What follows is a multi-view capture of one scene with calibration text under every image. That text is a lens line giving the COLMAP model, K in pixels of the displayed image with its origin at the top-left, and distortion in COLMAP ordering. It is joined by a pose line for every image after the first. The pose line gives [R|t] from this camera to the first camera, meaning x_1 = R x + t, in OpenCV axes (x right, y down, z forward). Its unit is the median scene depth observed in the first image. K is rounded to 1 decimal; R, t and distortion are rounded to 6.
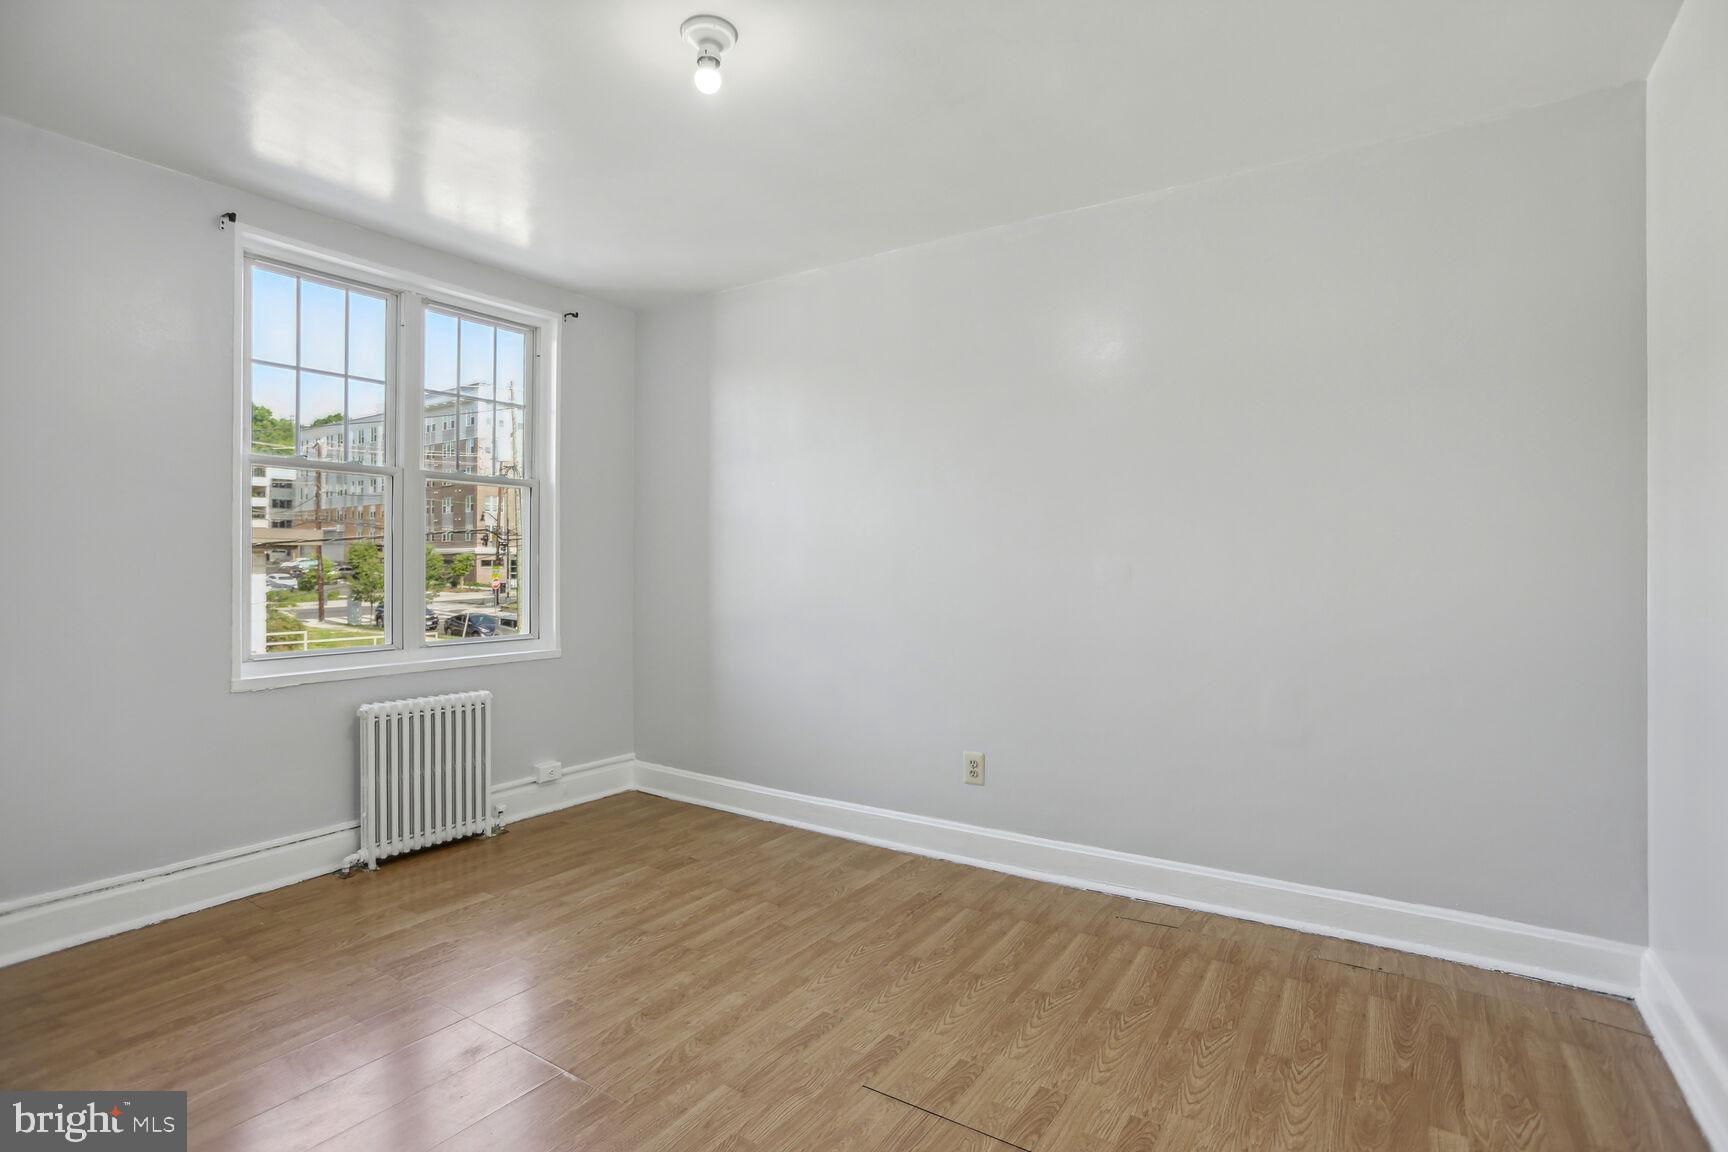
lens RADIAL K [[873.3, 0, 854.6], [0, 873.3, 563.9], [0, 0, 1]] dist [-0.046881, 0.025709]
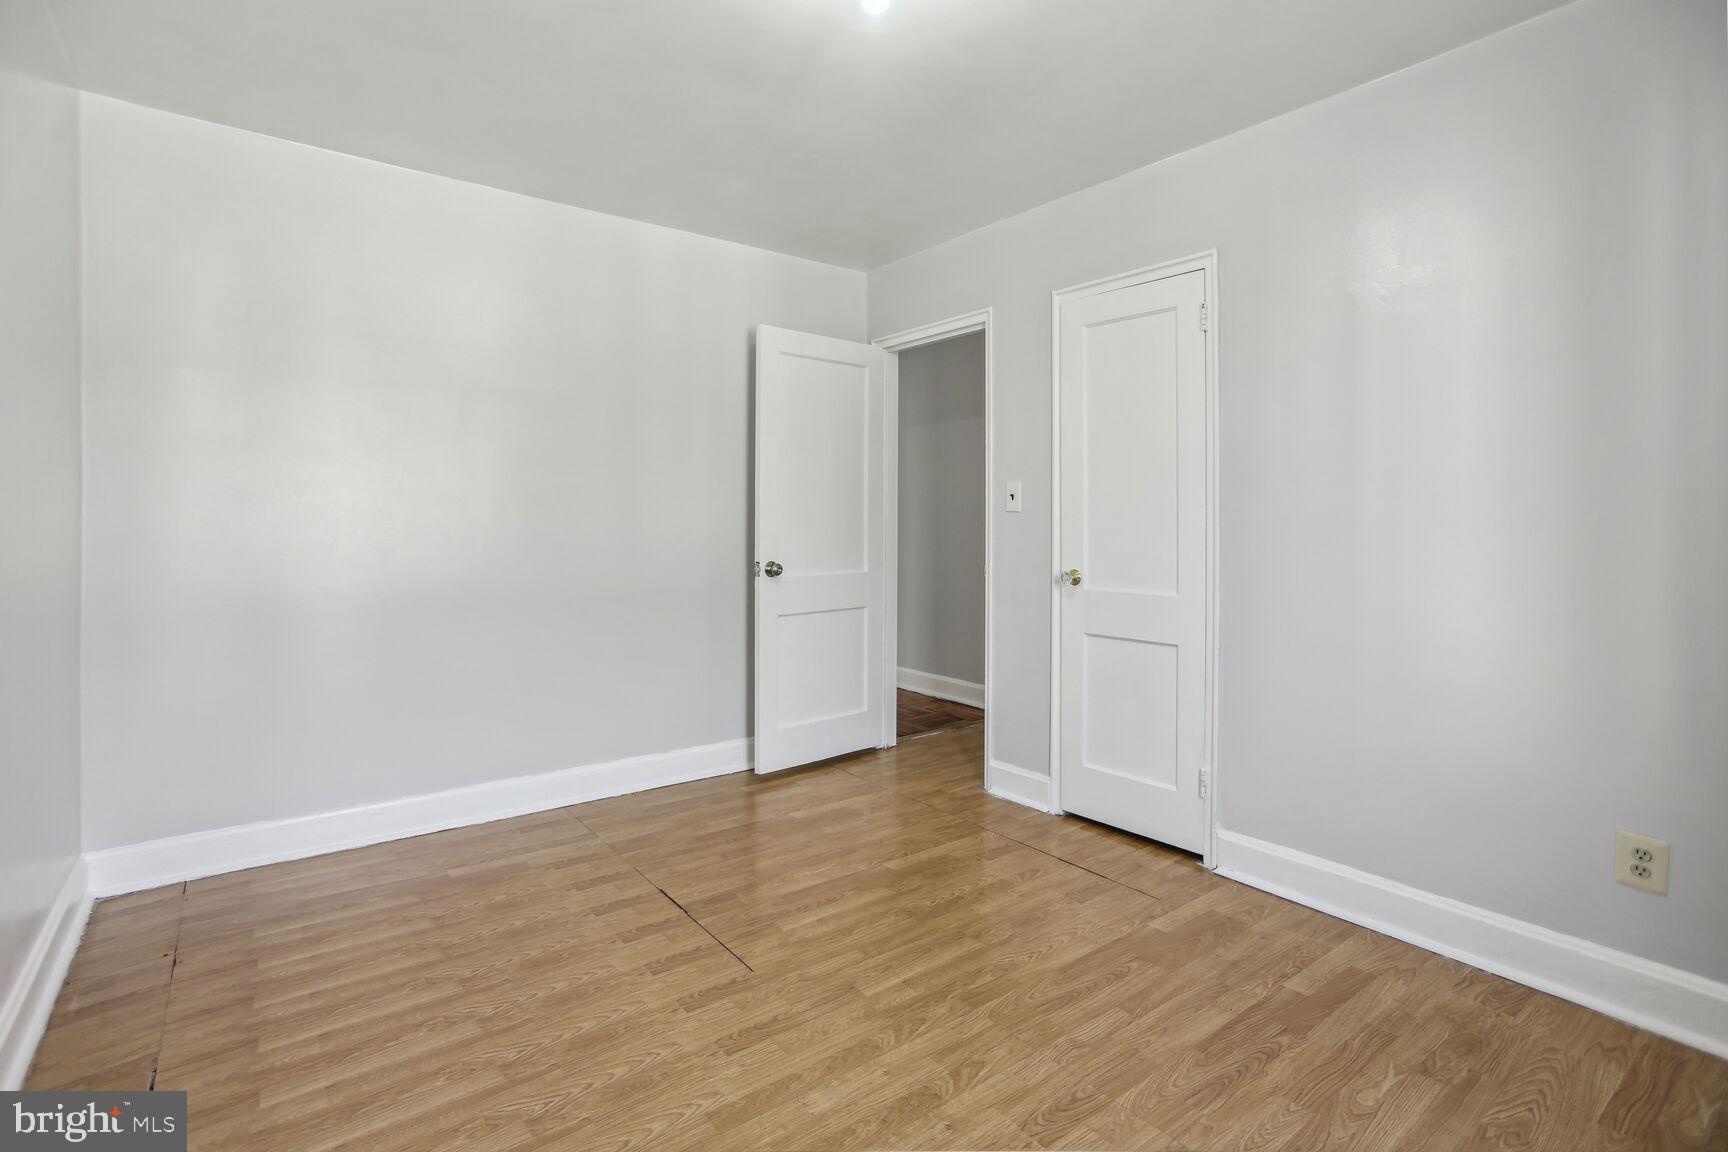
lens RADIAL K [[801.8, 0, 864.7], [0, 801.8, 514.5], [0, 0, 1]] dist [-0.014187, 0.000622]
pose [[-0.947328, -0.002383, 0.320255, -0.300270], [-0.003827, 0.999985, -0.003879, -0.003430], [-0.320241, -0.004901, -0.947323, 1.246133]]
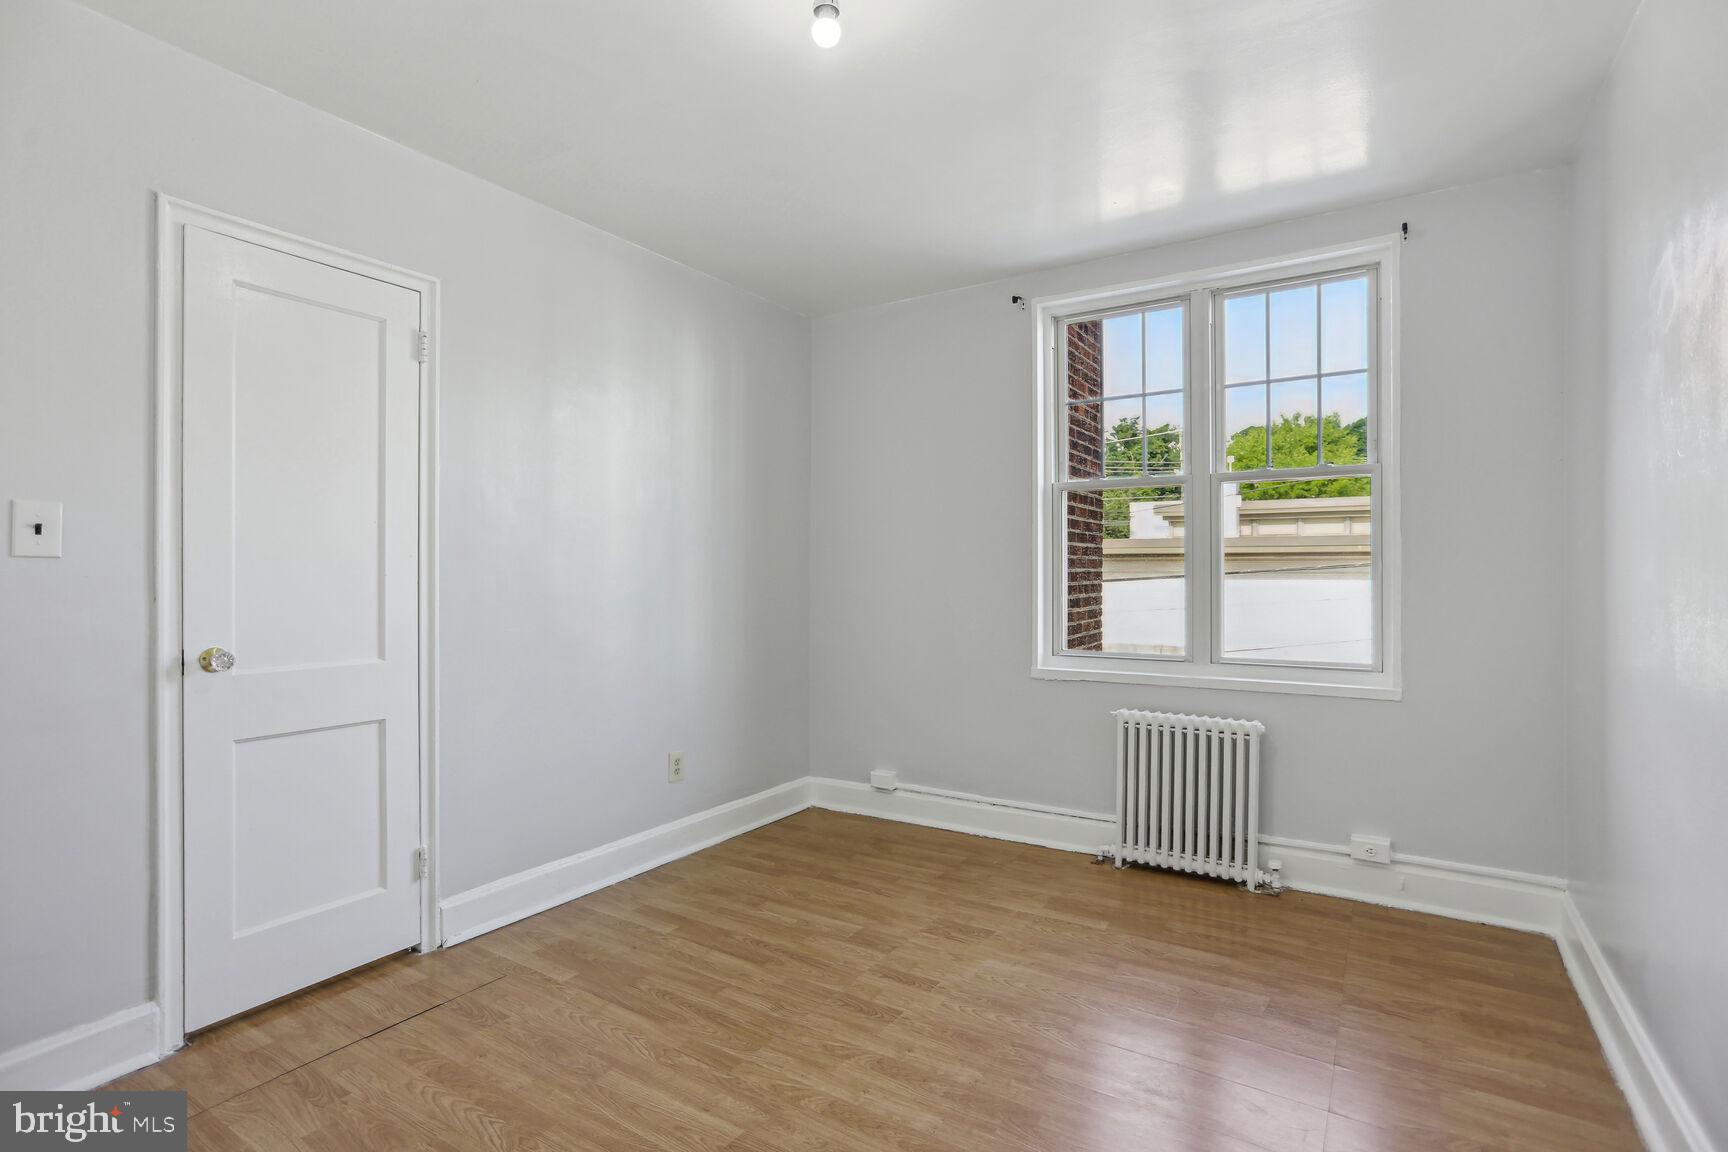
lens RADIAL K [[845.9, 0, 854.9], [0, 845.9, 581.3], [0, 0, 1]] dist [-0.067288, 0.033445]
pose [[0.004642, 0.009937, -0.999940, 0.469376], [-0.000397, 0.999951, 0.009935, -0.001408], [0.999989, 0.000351, 0.004645, 0.706283]]
